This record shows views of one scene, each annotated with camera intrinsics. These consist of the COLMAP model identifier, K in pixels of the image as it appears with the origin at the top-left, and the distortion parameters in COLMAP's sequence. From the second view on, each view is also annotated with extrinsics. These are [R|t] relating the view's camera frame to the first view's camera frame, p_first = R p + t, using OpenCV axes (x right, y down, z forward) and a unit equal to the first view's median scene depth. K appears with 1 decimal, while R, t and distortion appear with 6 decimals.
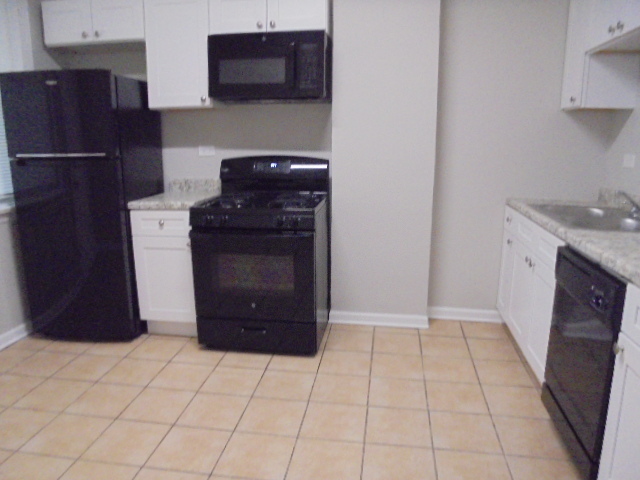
lens RADIAL K [[479.5, 0, 320.0], [0, 479.5, 240.0], [0, 0, 1]] dist [-0.072353, 0.005072]
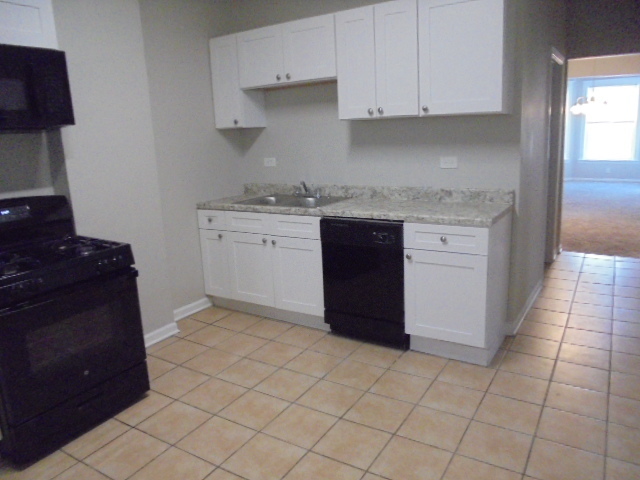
lens RADIAL K [[479.5, 0, 320.0], [0, 479.5, 240.0], [0, 0, 1]] dist [-0.072353, 0.005072]
pose [[0.395988, -0.225617, 0.890107, -0.672684], [0.243892, 0.960371, 0.134925, -0.100402], [-0.885274, 0.163662, 0.435321, 0.241893]]
